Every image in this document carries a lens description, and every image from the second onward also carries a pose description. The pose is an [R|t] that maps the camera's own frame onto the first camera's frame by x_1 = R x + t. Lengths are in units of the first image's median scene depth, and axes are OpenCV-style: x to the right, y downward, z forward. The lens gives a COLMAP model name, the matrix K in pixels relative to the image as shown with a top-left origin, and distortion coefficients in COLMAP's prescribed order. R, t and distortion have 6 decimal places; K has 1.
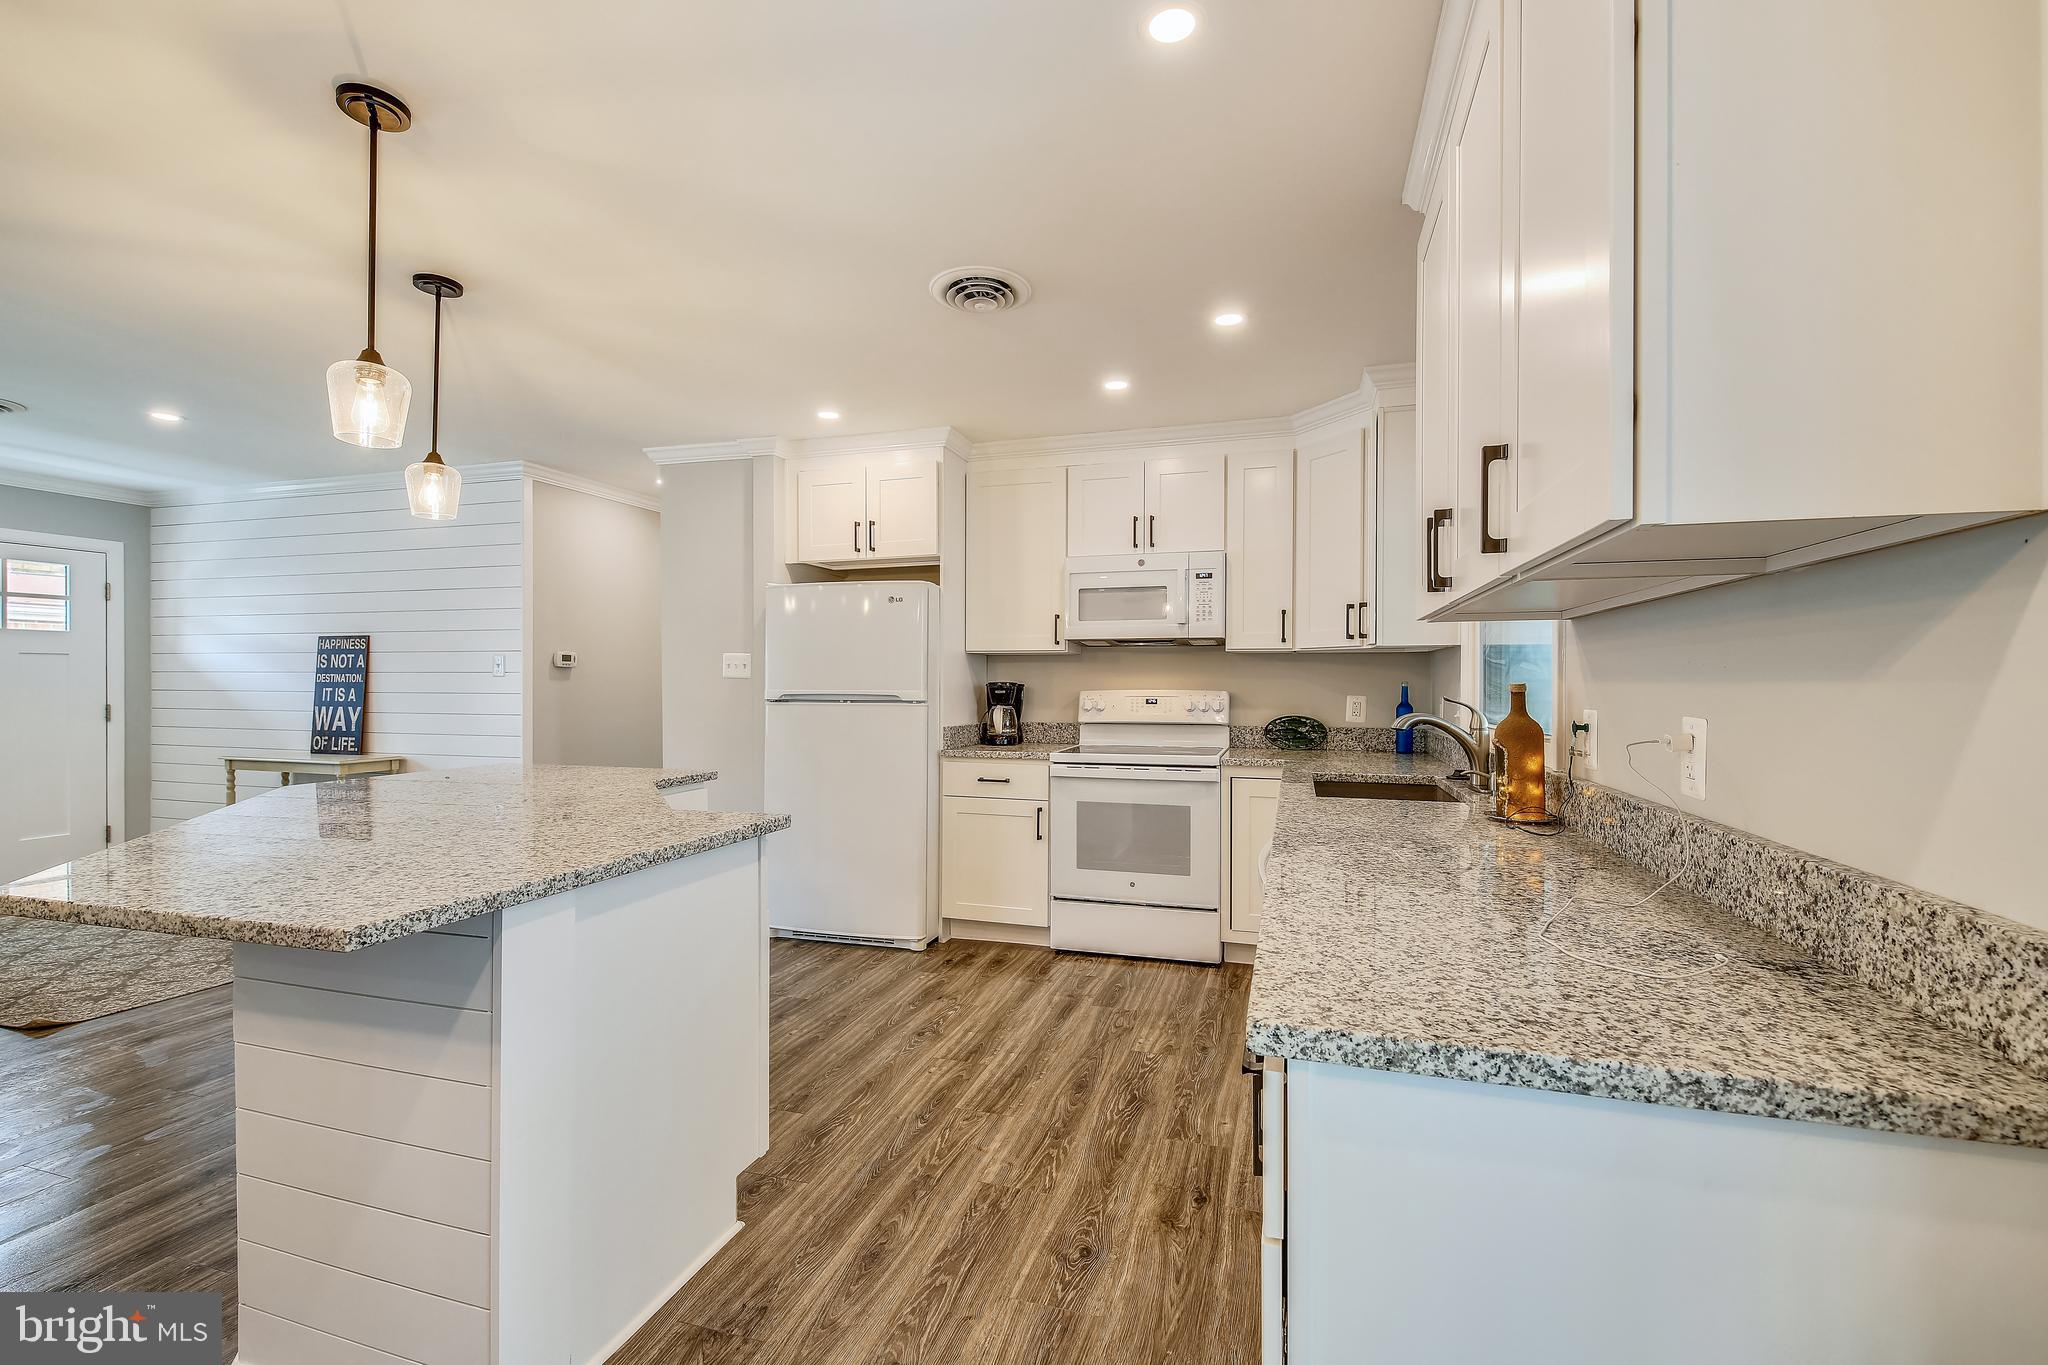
lens RADIAL K [[873.5, 0, 1034.8], [0, 873.5, 680.8], [0, 0, 1]] dist [0.008222, -0.001575]
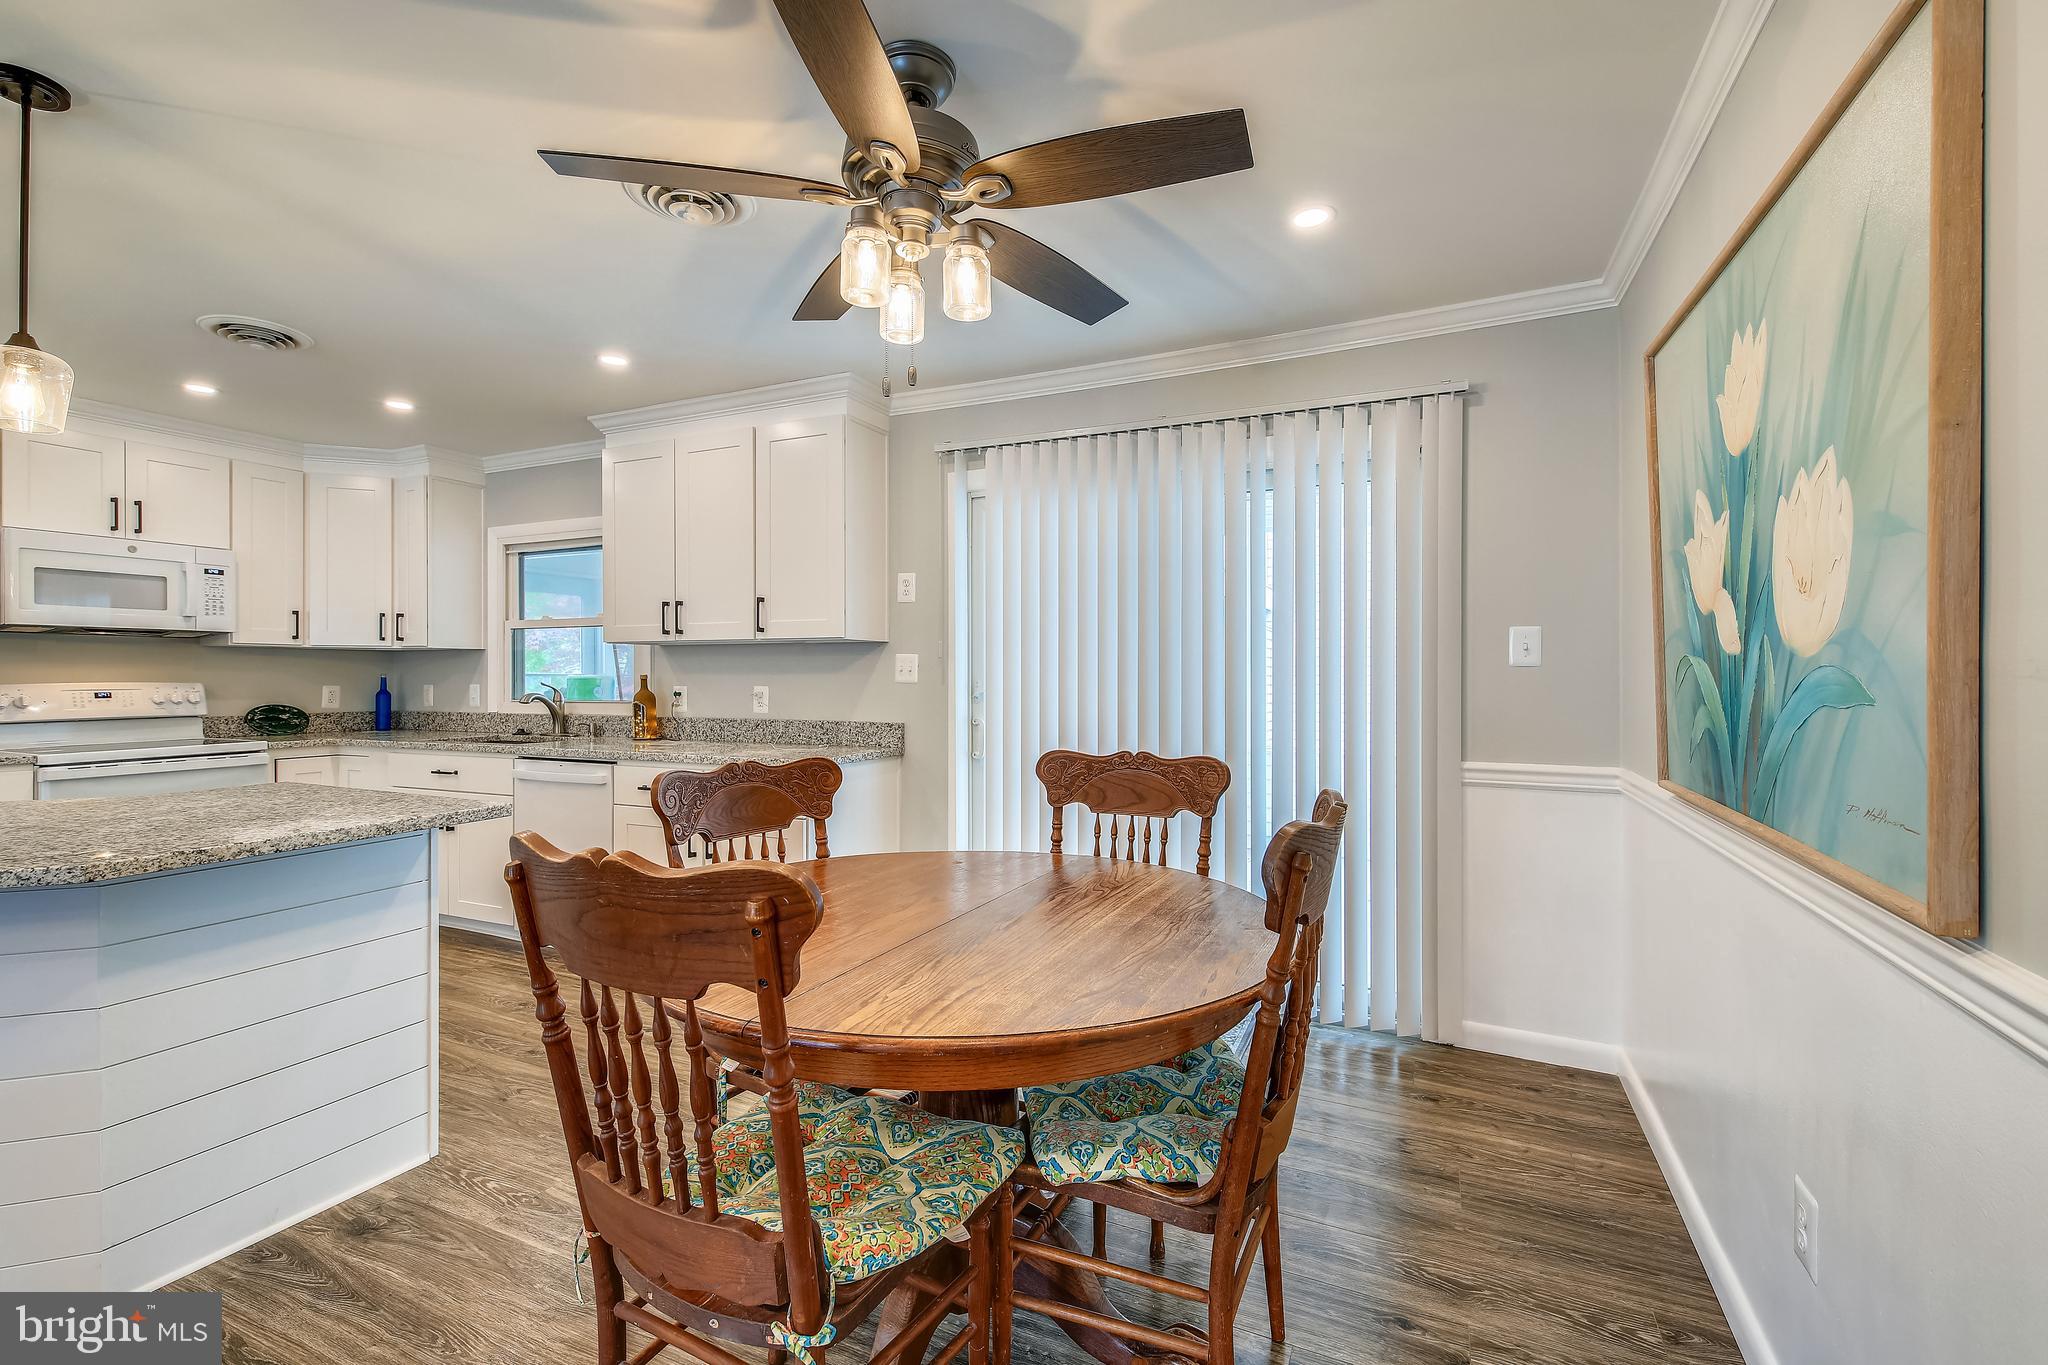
lens RADIAL K [[873.5, 0, 1029.7], [0, 873.5, 678.6], [0, 0, 1]] dist [0.008222, -0.001575]
pose [[0.134905, -0.006258, 0.990839, -0.678801], [-0.001629, 0.999977, 0.006537, -0.001775], [-0.990857, -0.002496, 0.134891, -0.097529]]
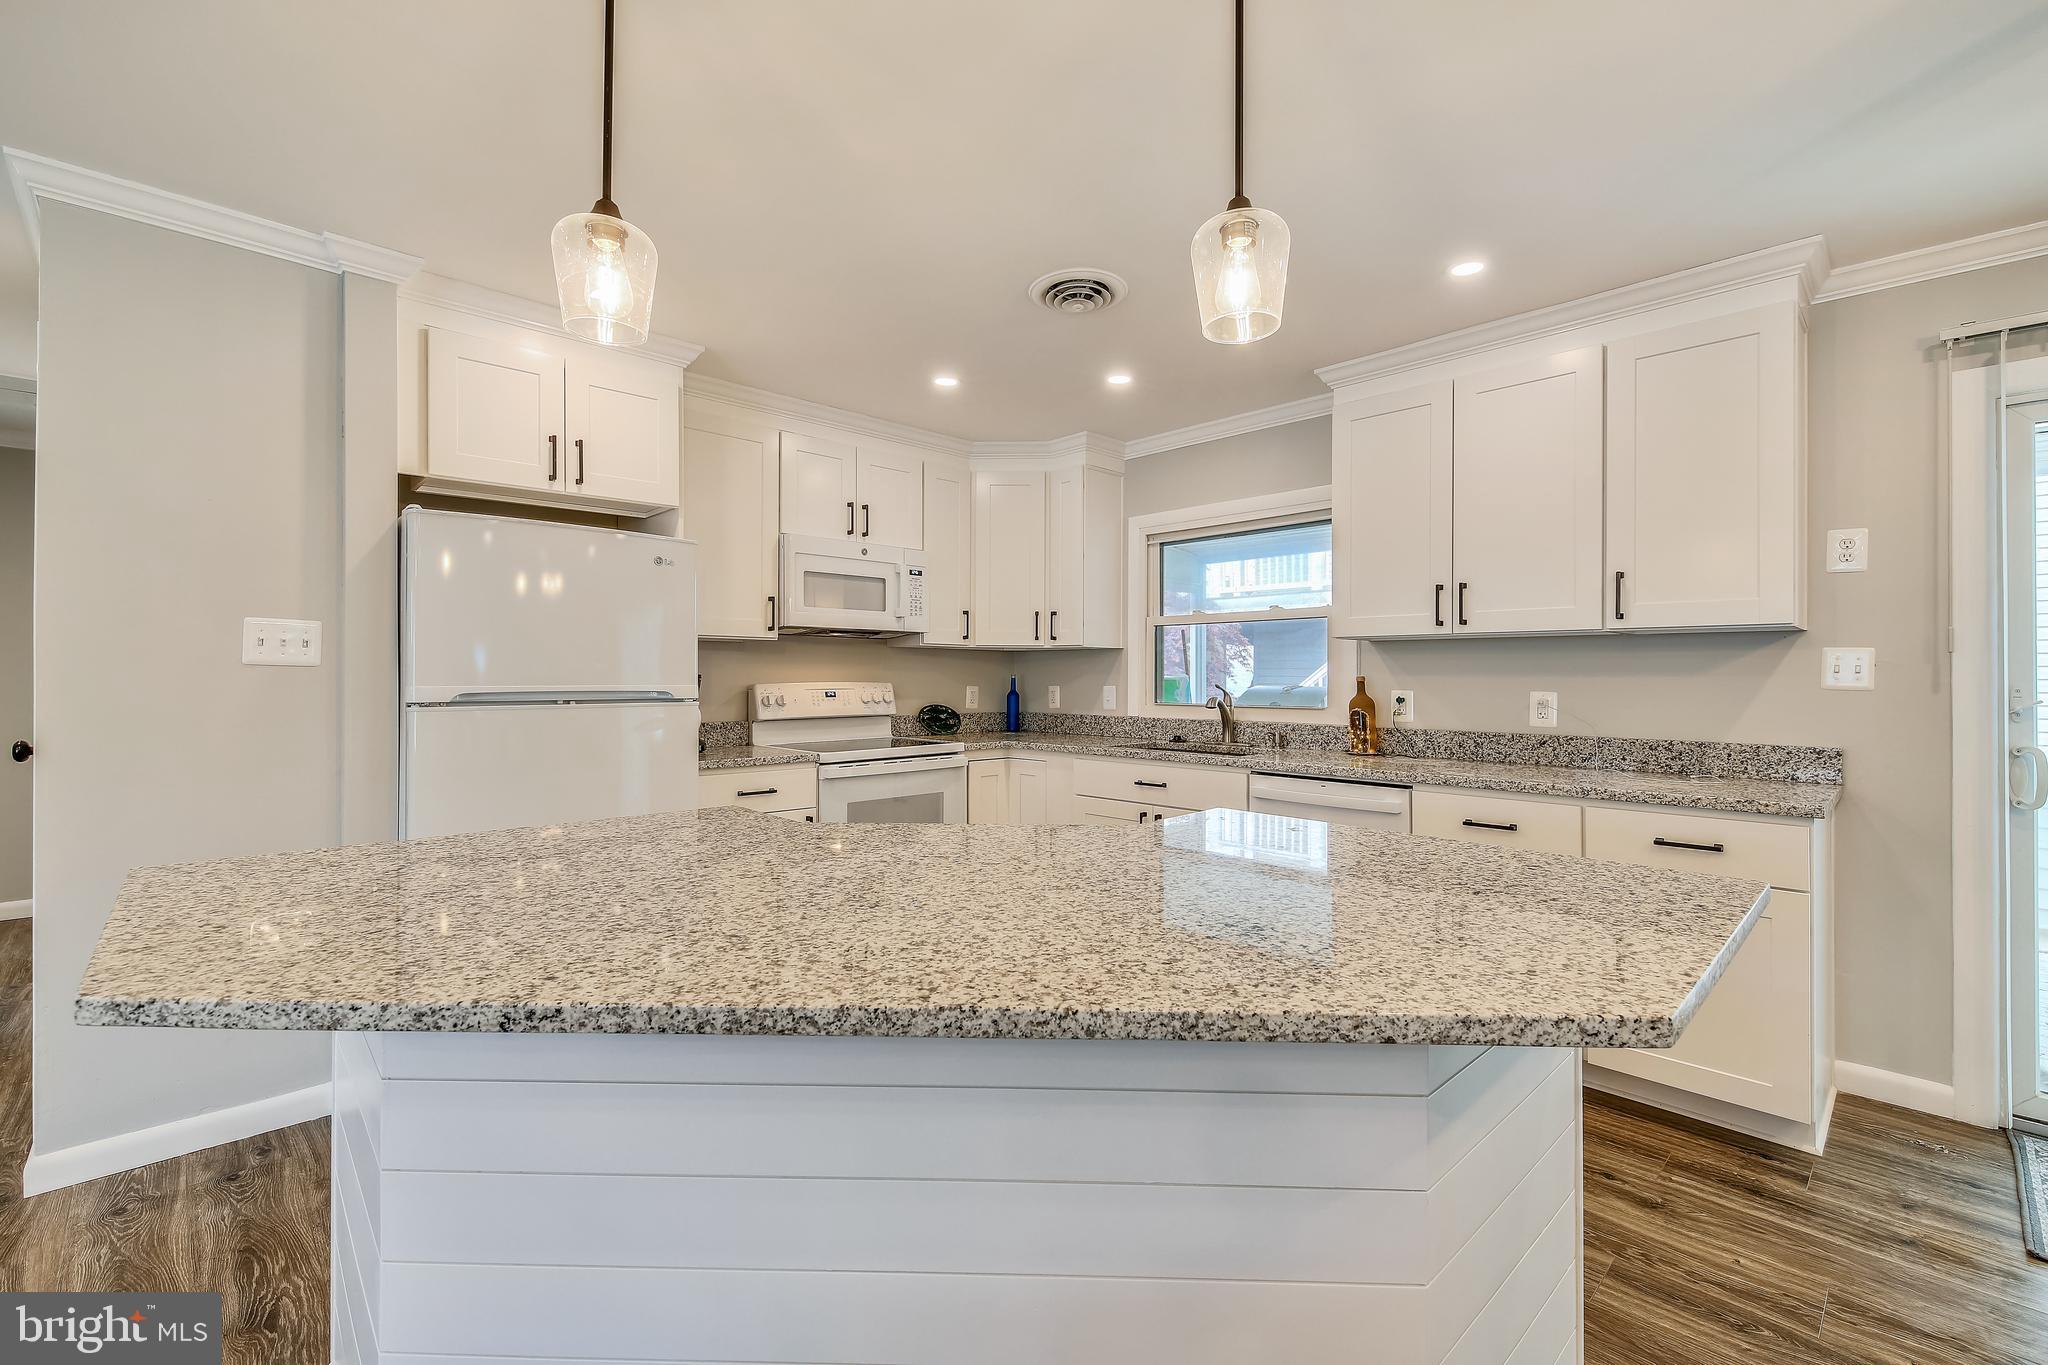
lens RADIAL K [[873.5, 0, 1038.8], [0, 873.5, 670.5], [0, 0, 1]] dist [0.008222, -0.001575]
pose [[0.482222, 0.005600, 0.876031, -0.620678], [-0.003961, 0.999983, -0.004212, 0.000440], [-0.876040, -0.001439, 0.482236, 0.349744]]
